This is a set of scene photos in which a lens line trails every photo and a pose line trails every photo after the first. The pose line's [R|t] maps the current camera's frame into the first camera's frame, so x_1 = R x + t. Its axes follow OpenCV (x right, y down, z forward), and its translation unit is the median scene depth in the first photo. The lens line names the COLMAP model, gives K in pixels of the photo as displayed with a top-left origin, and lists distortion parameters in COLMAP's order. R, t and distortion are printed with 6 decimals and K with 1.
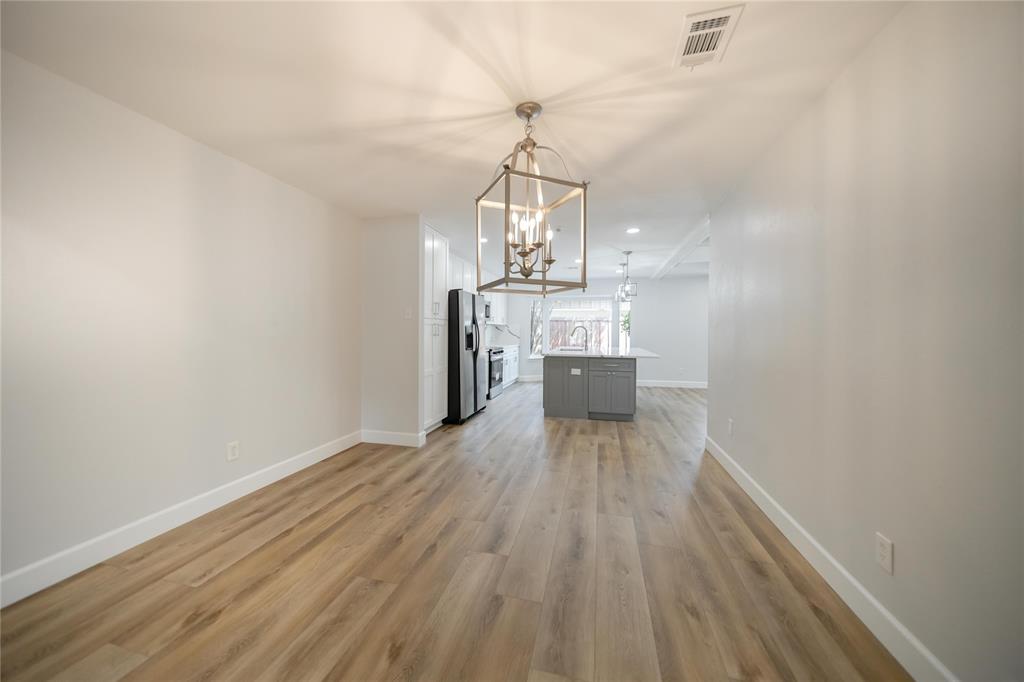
lens RADIAL K [[359.8, 0, 507.3], [0, 359.8, 332.8], [0, 0, 1]] dist [-0.002583, -0.000227]
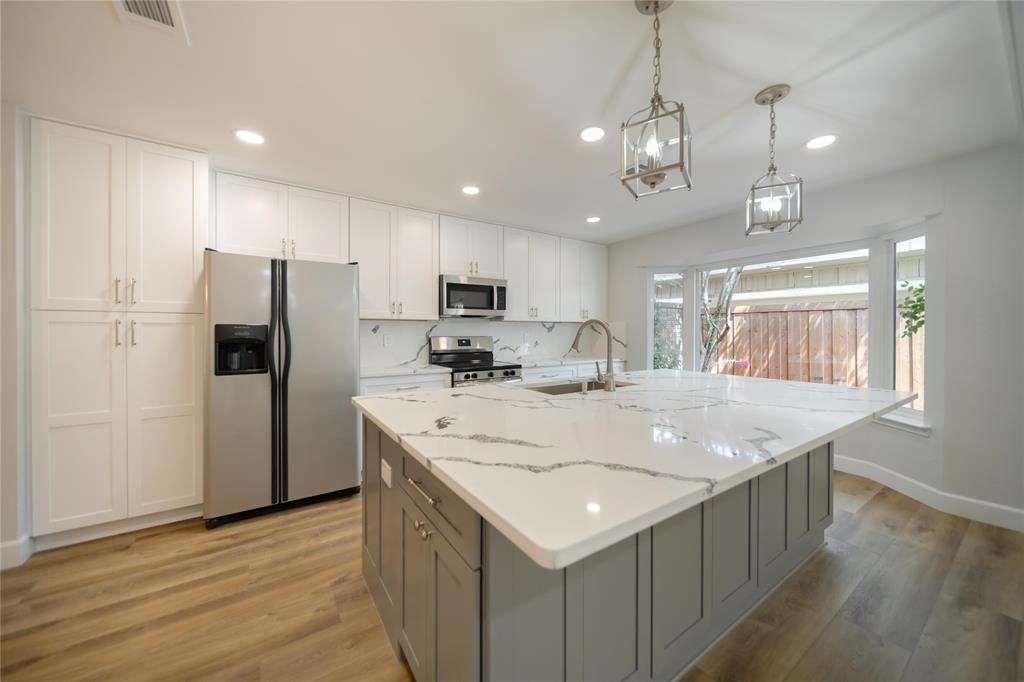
lens RADIAL K [[365.4, 0, 510.4], [0, 365.4, 334.2], [0, 0, 1]] dist [0.000816, 0.000027]
pose [[0.750486, -0.000164, -0.660887, 0.531207], [0.000034, 1.000000, -0.000209, -0.007205], [0.660887, 0.000135, 0.750486, 0.969928]]
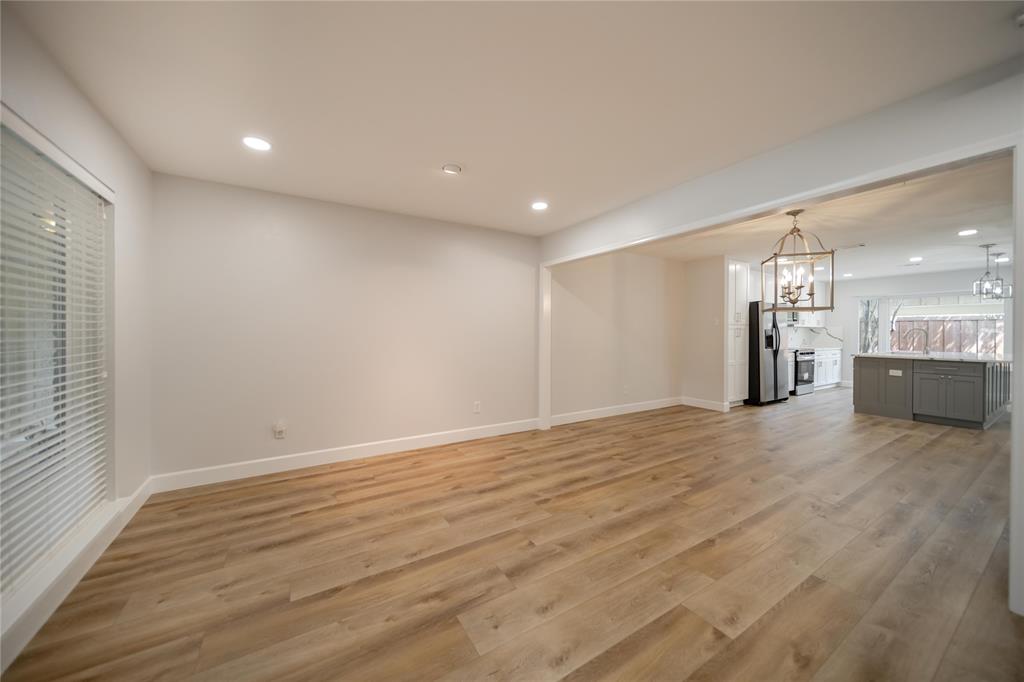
lens RADIAL K [[359.8, 0, 507.3], [0, 359.8, 332.8], [0, 0, 1]] dist [-0.002583, -0.000227]
pose [[0.714732, -0.001151, -0.699398, 0.130639], [-0.003230, 0.999983, -0.004947, 0.001751], [0.699391, 0.005795, 0.714715, -0.590956]]
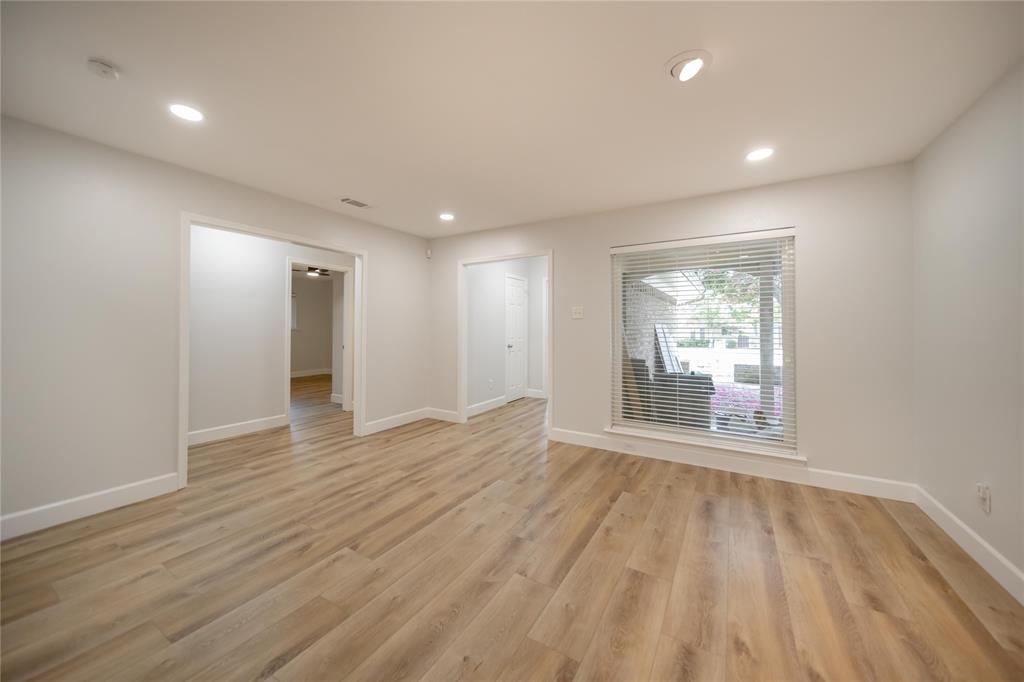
lens RADIAL K [[365.4, 0, 510.4], [0, 365.4, 334.2], [0, 0, 1]] dist [0.000816, 0.000027]
pose [[-0.957524, -0.013219, 0.288050, -0.282927], [-0.007013, 0.999721, 0.022565, -0.003375], [-0.288268, 0.019586, -0.957349, 0.170686]]
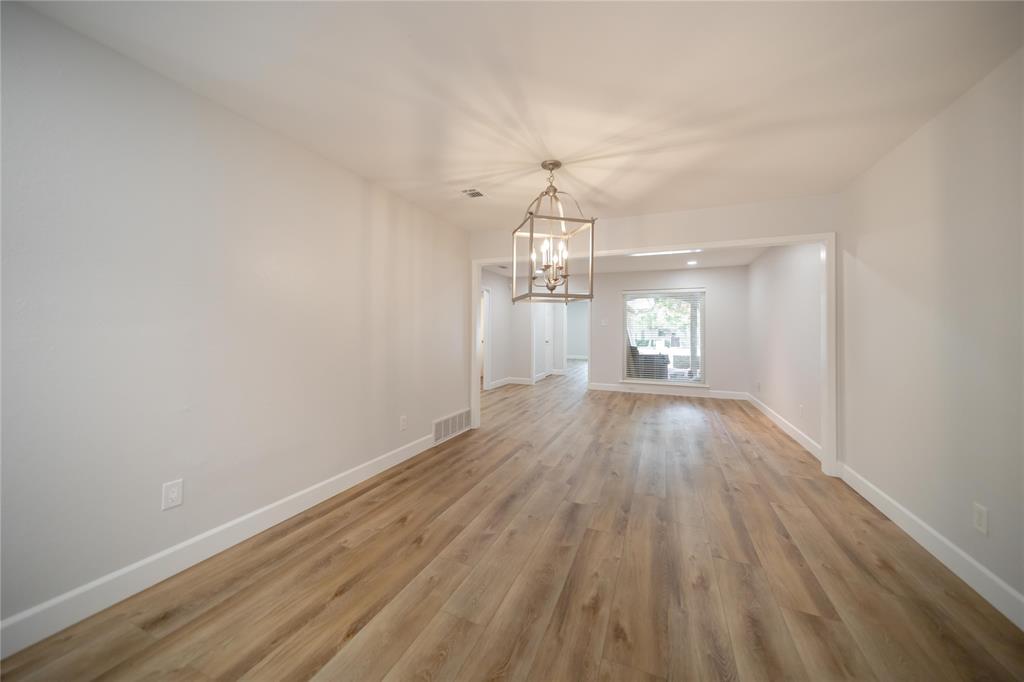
lens RADIAL K [[359.8, 0, 507.3], [0, 359.8, 332.8], [0, 0, 1]] dist [-0.002583, -0.000227]
pose [[-0.987187, -0.013721, 0.158975, 0.001693], [-0.011678, 0.999837, 0.013776, -0.008159], [-0.159138, 0.011743, -0.987187, 1.037407]]
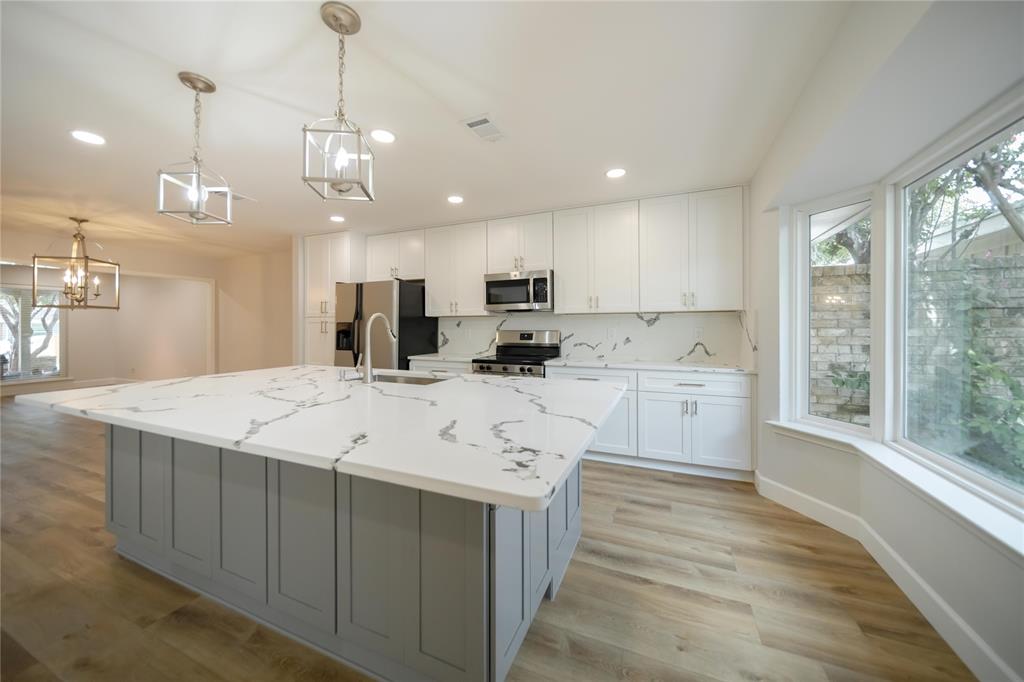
lens RADIAL K [[370.5, 0, 510.5], [0, 370.5, 326.8], [0, 0, 1]] dist [-0.000251, -0.000039]
pose [[-0.153458, -0.000644, -0.988155, 0.781836], [-0.002844, 0.999996, -0.000210, -0.010663], [0.988151, 0.002778, -0.153459, 1.690934]]
